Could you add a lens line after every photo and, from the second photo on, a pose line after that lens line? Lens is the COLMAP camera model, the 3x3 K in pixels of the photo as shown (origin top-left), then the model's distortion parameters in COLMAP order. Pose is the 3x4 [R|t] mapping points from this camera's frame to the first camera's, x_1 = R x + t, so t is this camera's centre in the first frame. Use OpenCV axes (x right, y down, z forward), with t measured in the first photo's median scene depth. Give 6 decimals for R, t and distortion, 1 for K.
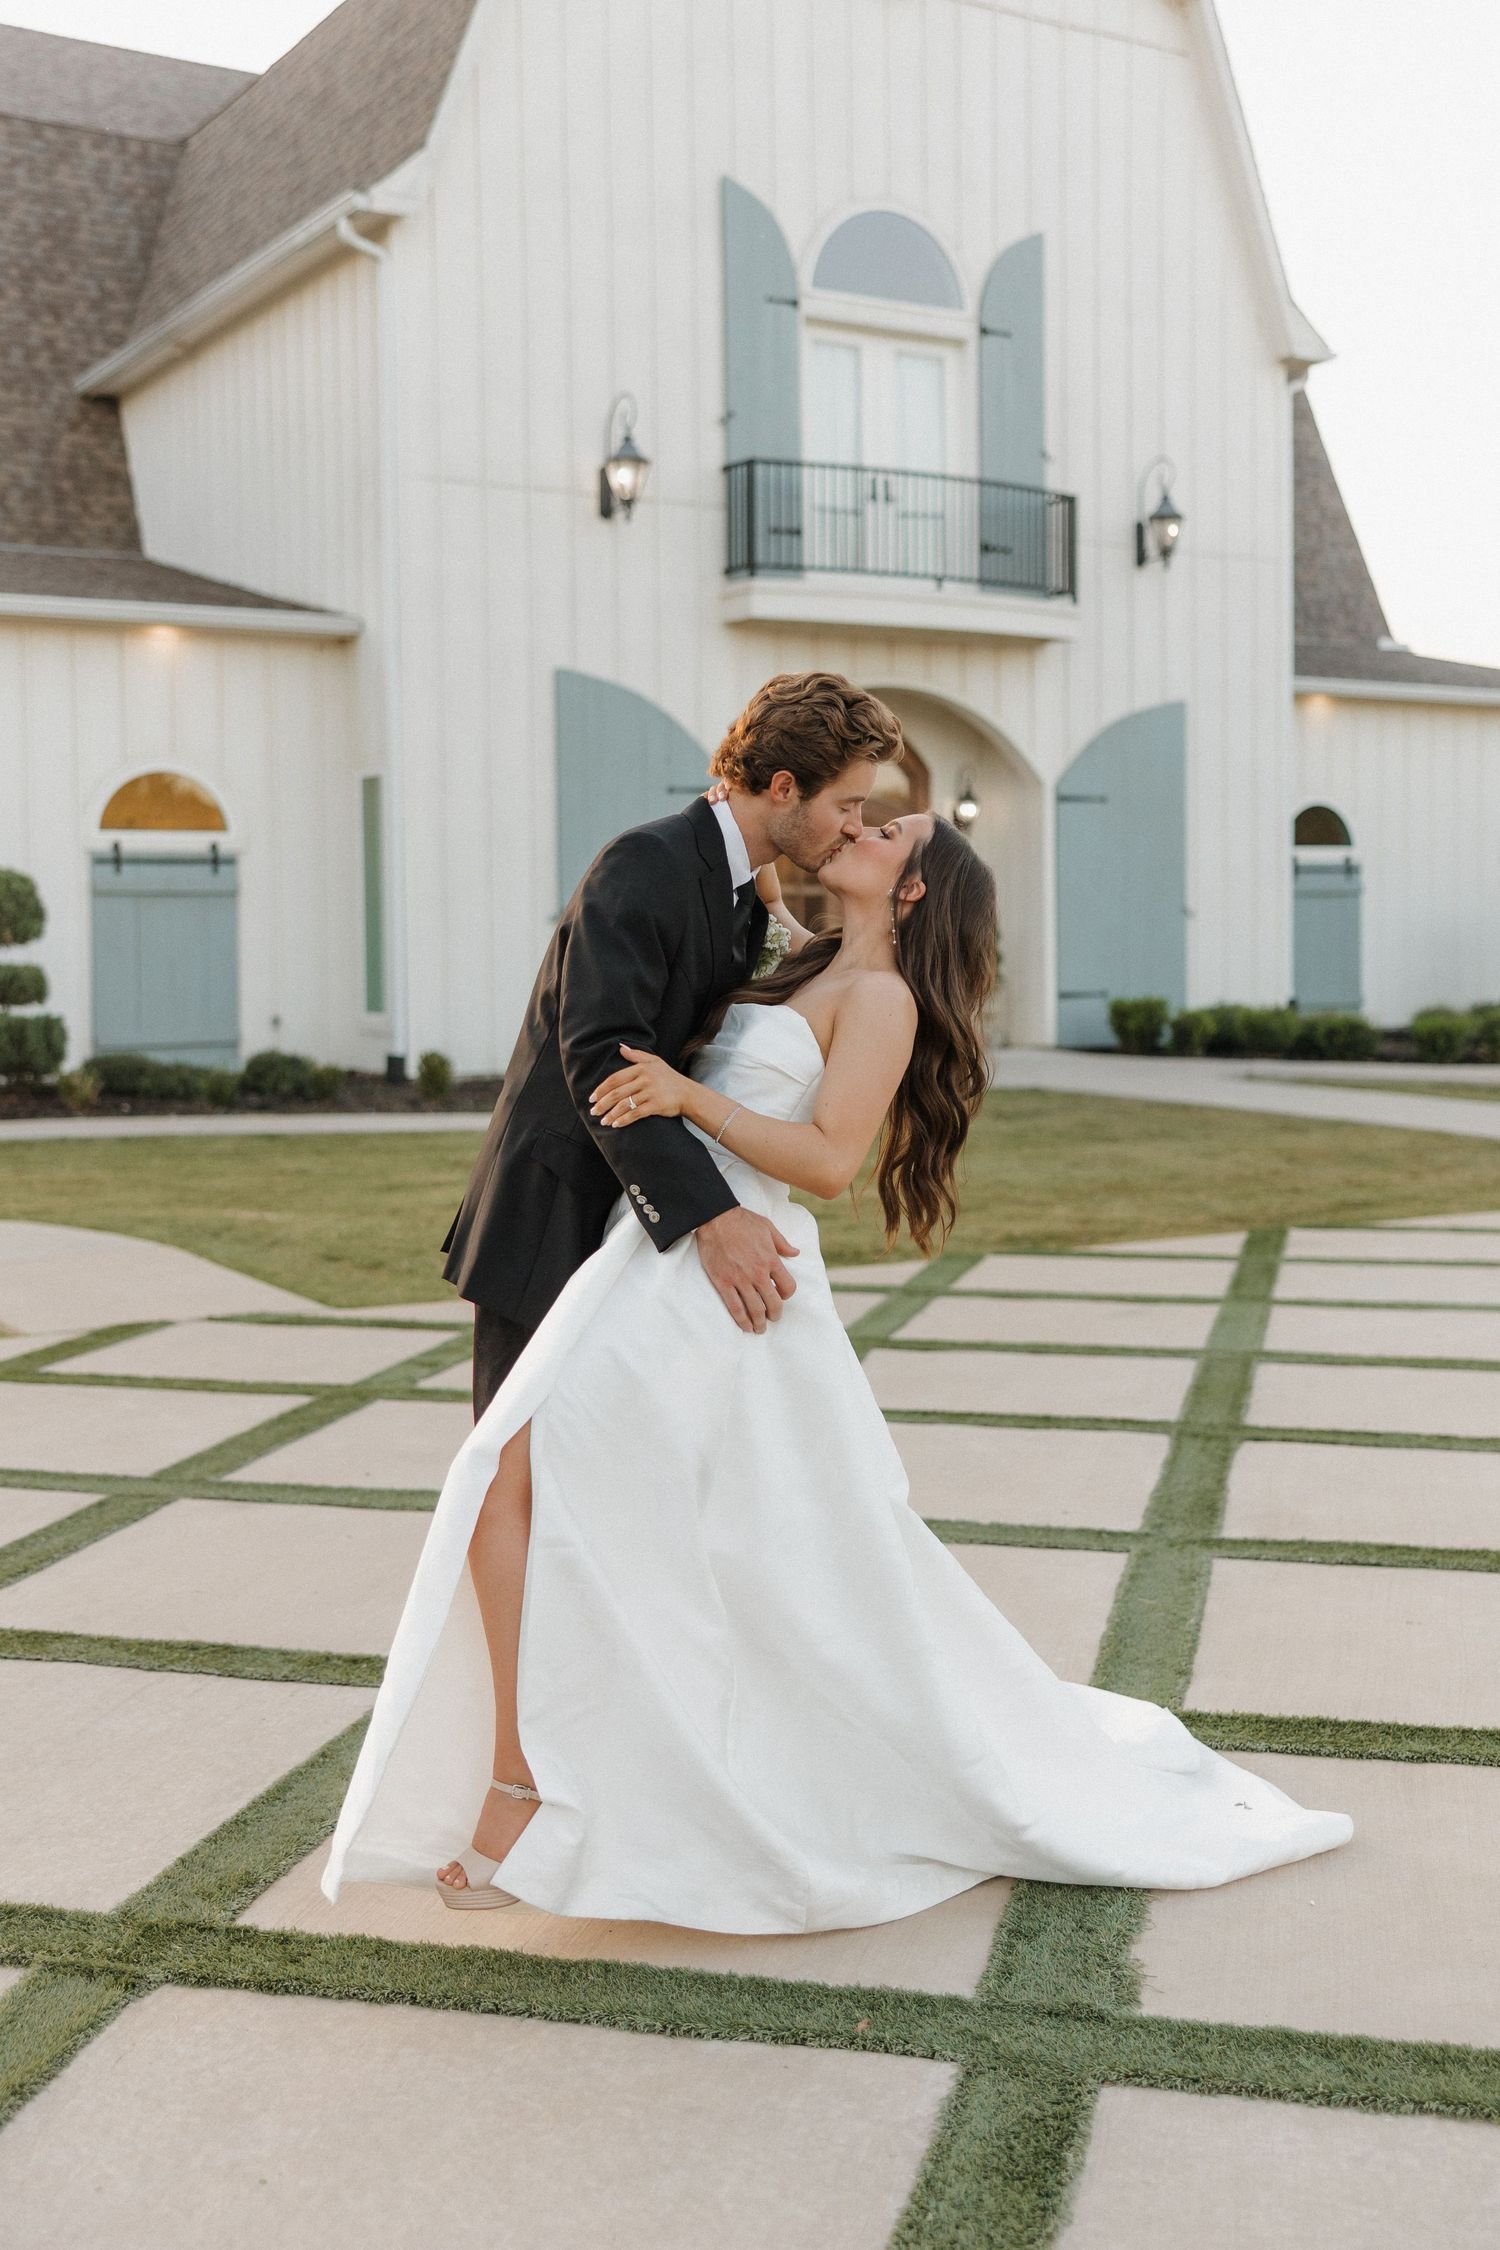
lens RADIAL K [[2417.0, 0, 752.7], [0, 2417.0, 1024.1], [0, 0, 1]] dist [-0.001732, 0.041491]
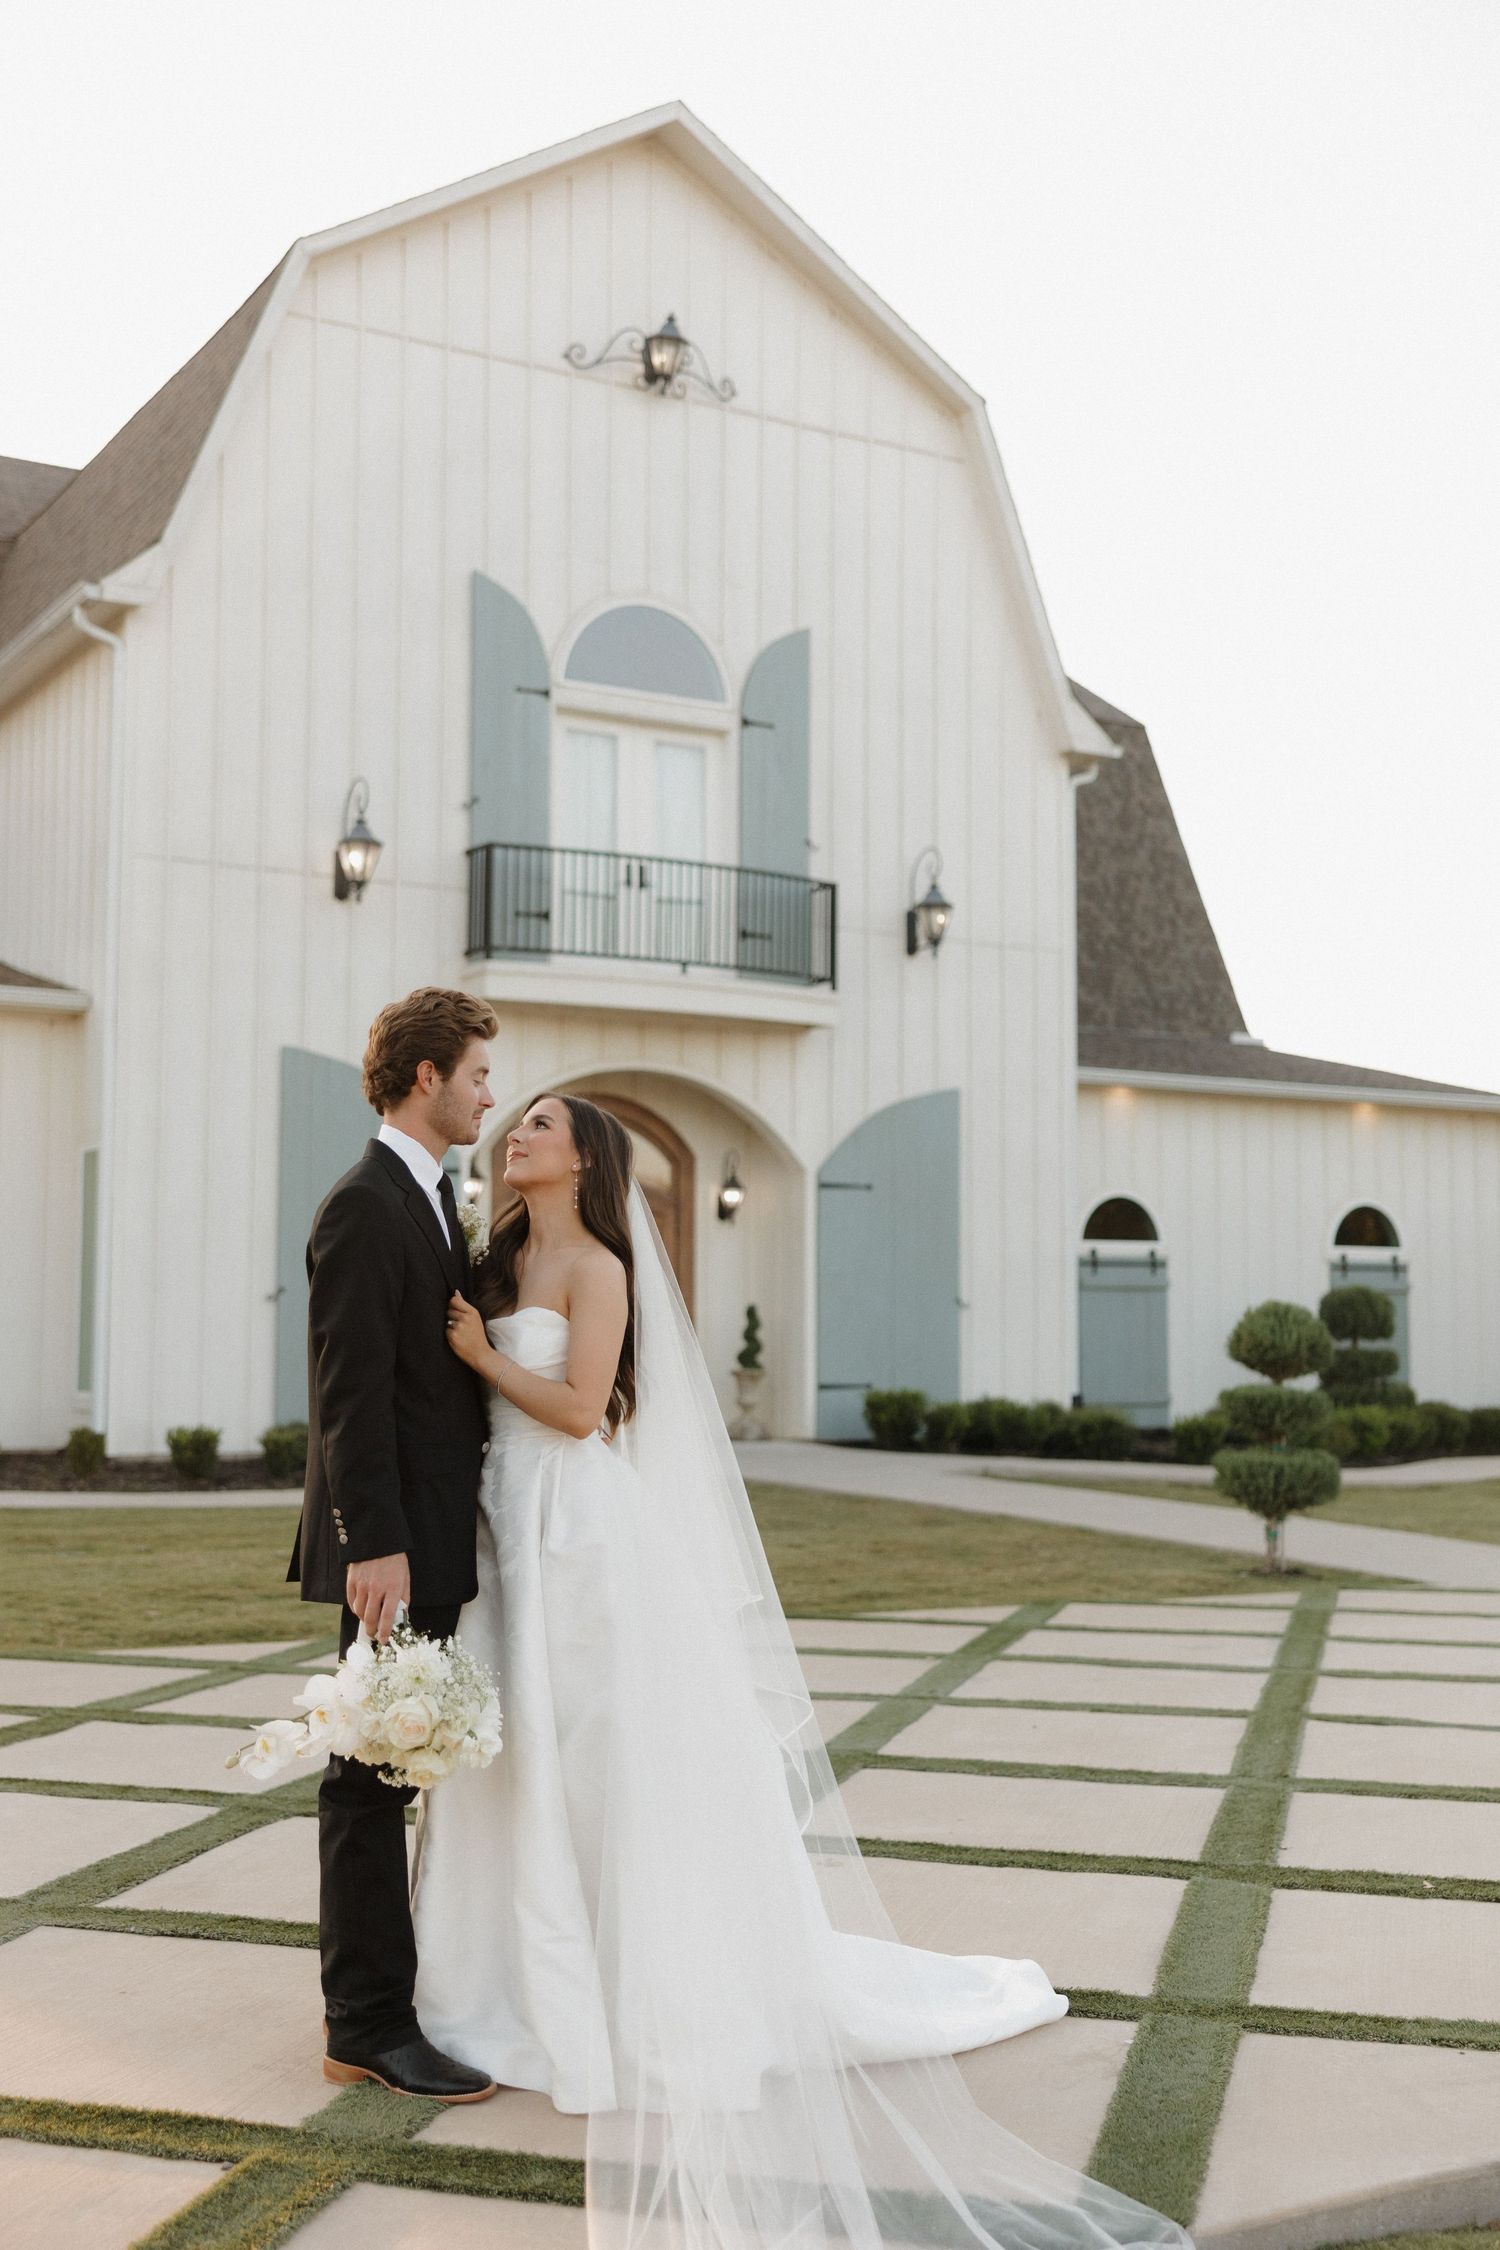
lens RADIAL K [[2471.6, 0, 750.0], [0, 2471.6, 1125.0], [0, 0, 1]] dist [0.004244, -0.003569]
pose [[0.999404, 0.014191, -0.031455, 0.132598], [-0.017903, 0.992487, -0.121031, 0.004416], [0.029502, 0.121522, 0.992150, -0.001422]]
